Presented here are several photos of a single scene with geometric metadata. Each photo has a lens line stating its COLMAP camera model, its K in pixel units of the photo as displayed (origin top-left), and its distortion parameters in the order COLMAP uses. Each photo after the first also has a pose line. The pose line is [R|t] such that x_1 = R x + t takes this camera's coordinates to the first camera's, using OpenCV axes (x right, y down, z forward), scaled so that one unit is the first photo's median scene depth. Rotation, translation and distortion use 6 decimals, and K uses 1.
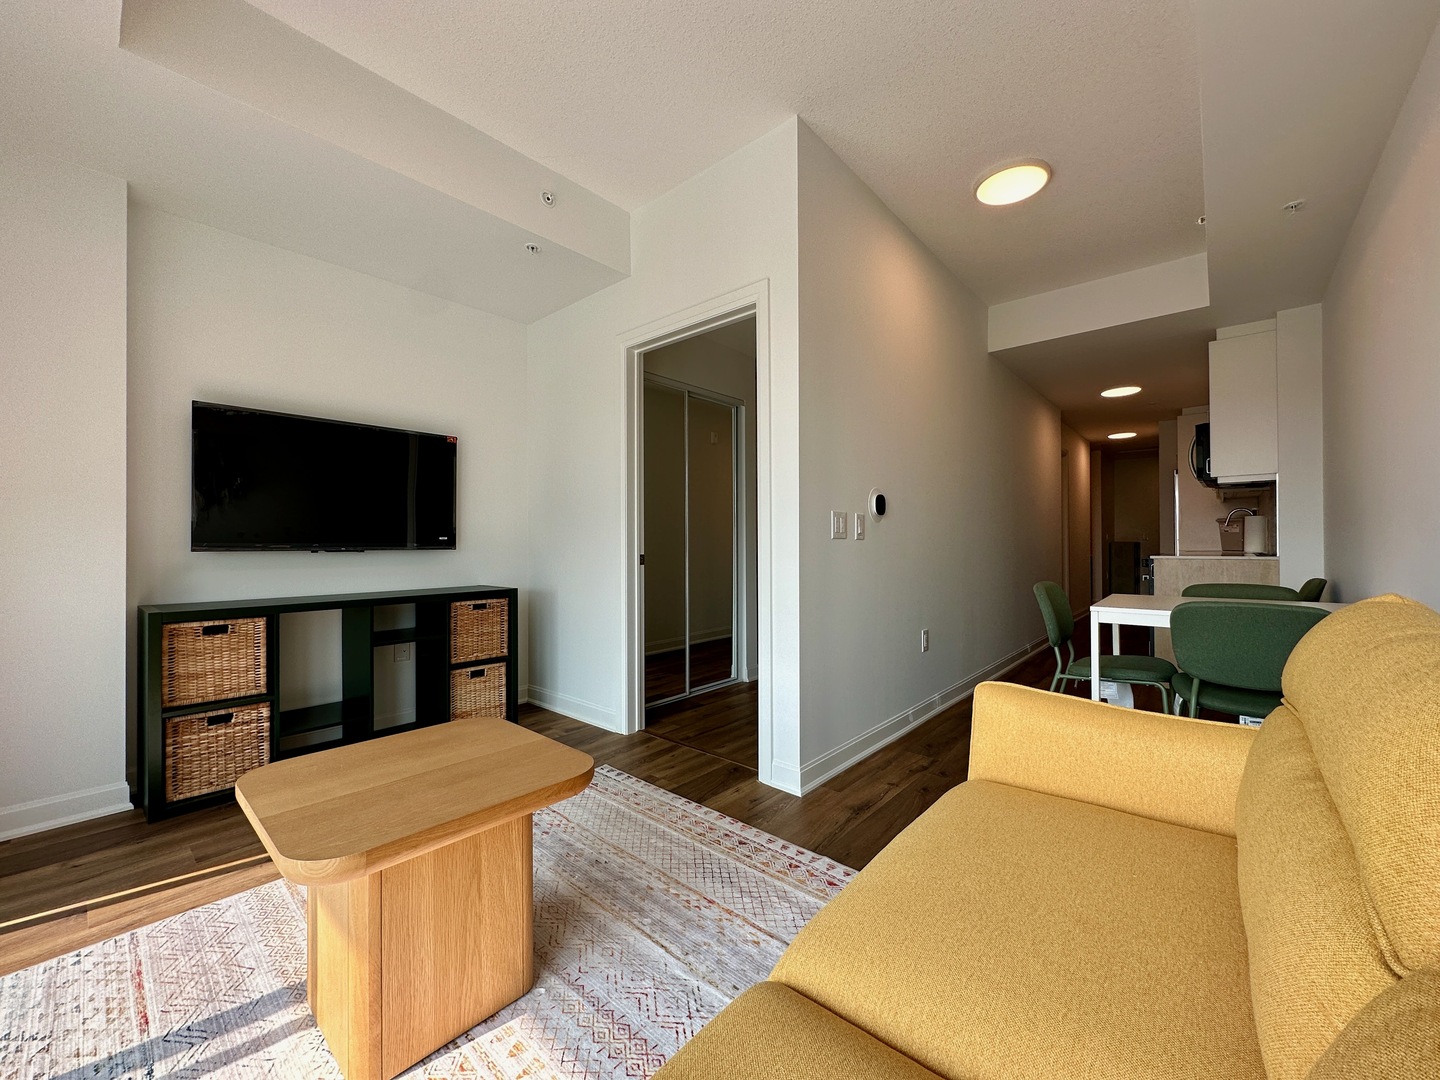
lens RADIAL K [[572.9, 0, 722.2], [0, 572.9, 539.7], [0, 0, 1]] dist [-0.002880, 0.000554]
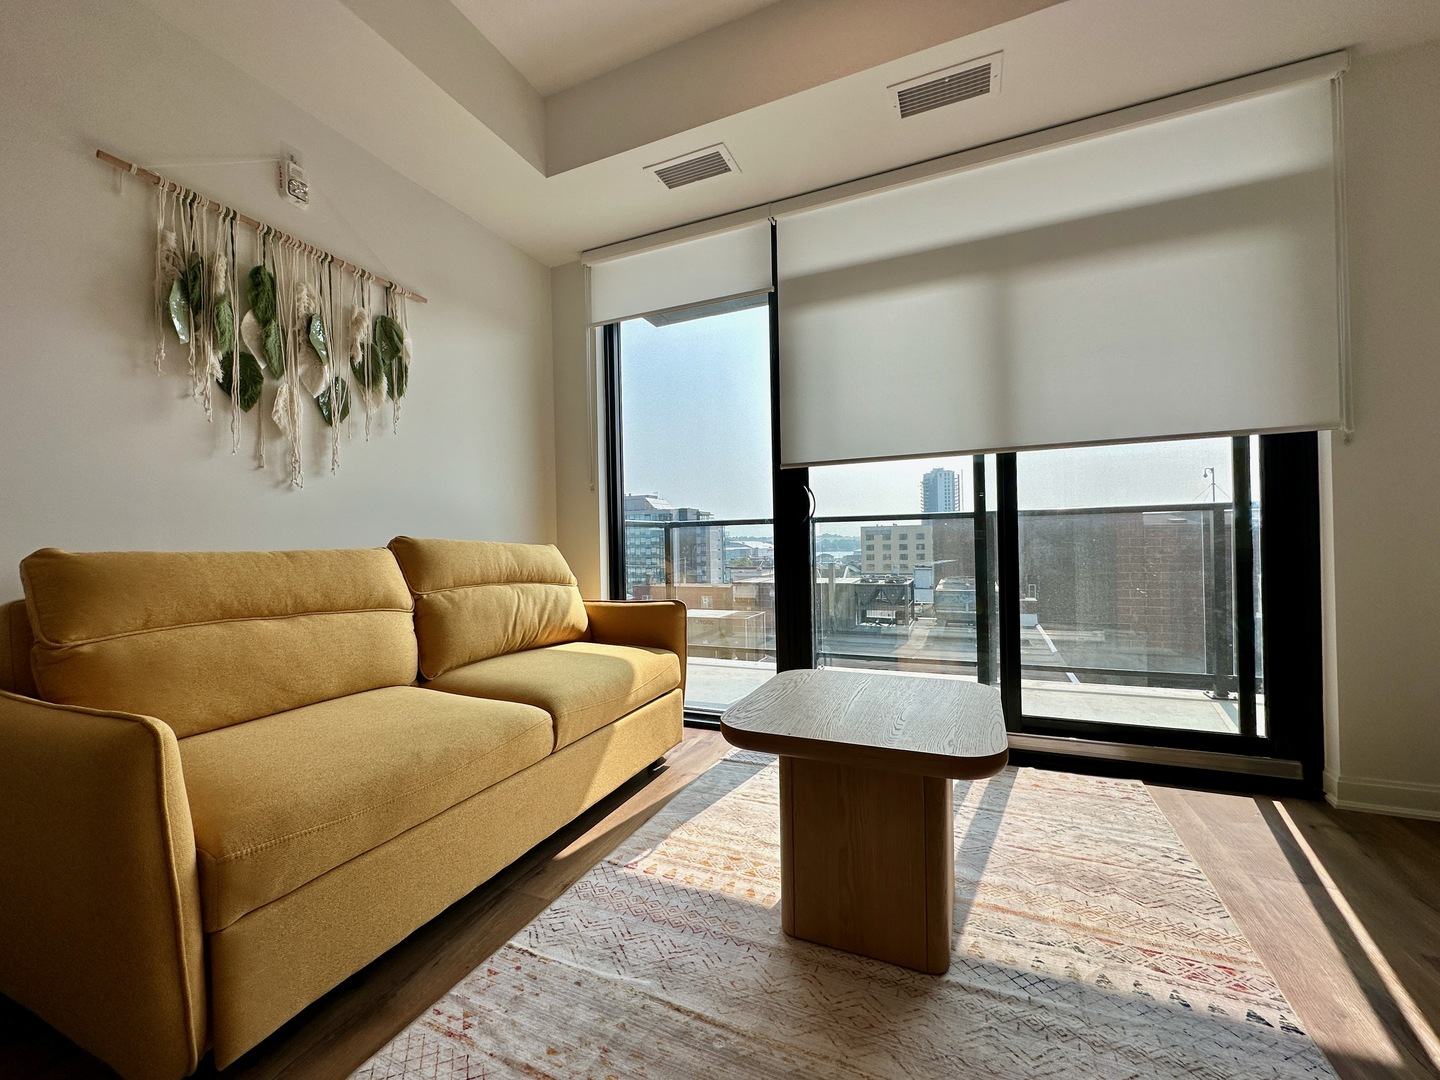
lens RADIAL K [[572.9, 0, 721.8], [0, 572.9, 542.2], [0, 0, 1]] dist [-0.002880, 0.000554]
pose [[-0.950738, 0.026416, -0.308867, 0.050073], [0.028910, 0.999576, -0.003500, 0.065766], [0.308644, -0.012257, -0.951099, 1.419185]]
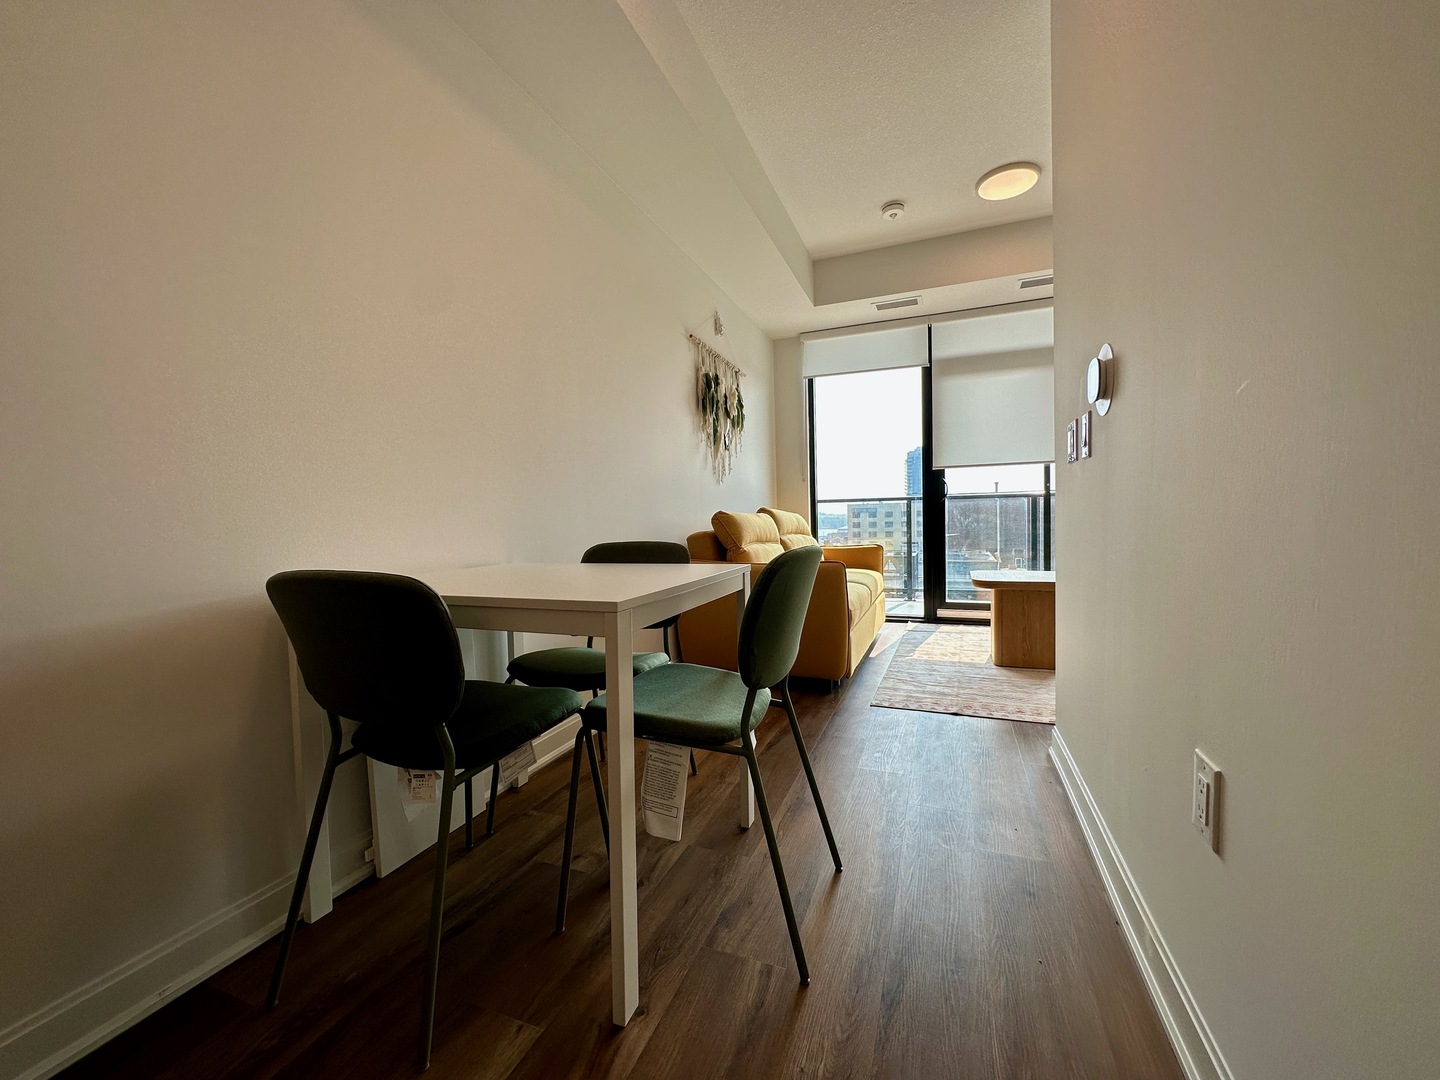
lens RADIAL K [[572.9, 0, 718.3], [0, 572.9, 544.2], [0, 0, 1]] dist [-0.002880, 0.000554]
pose [[-0.942082, 0.046102, -0.332198, 1.195353], [0.035523, 0.998652, 0.037853, 0.082196], [0.333495, 0.023859, -0.942450, 2.158832]]
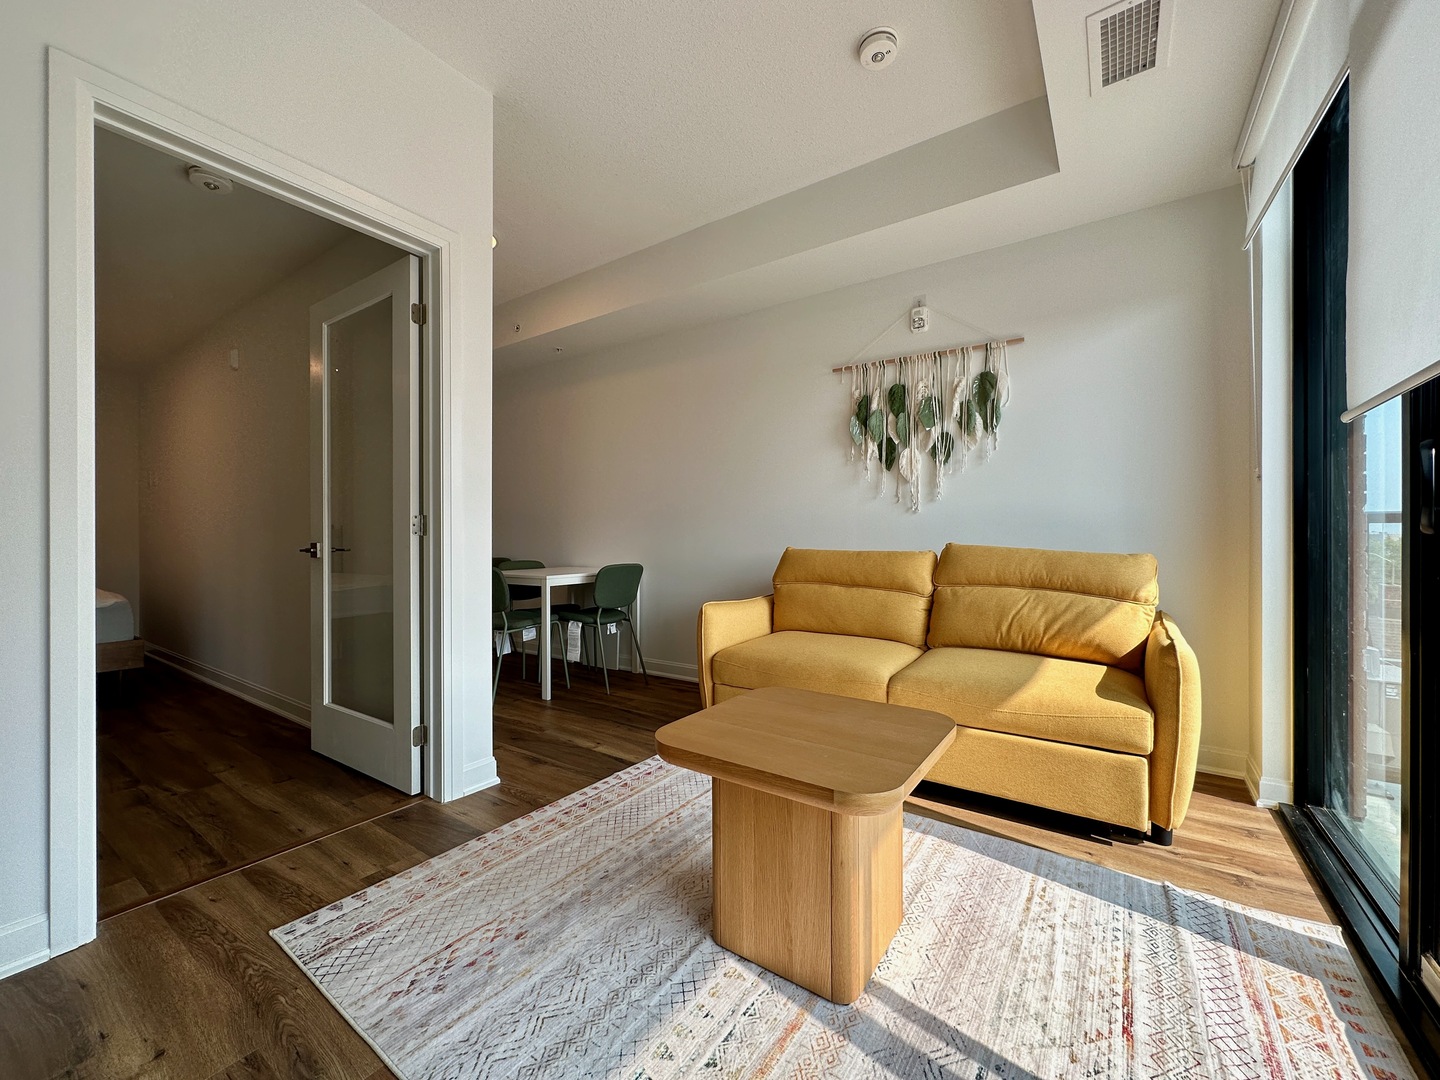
lens RADIAL K [[572.9, 0, 716.9], [0, 572.9, 542.8], [0, 0, 1]] dist [-0.002880, 0.000554]
pose [[-0.111970, -0.002451, 0.993709, -1.159376], [-0.003610, 0.999991, 0.002059, 0.031434], [-0.993705, -0.003357, -0.111978, 0.944332]]
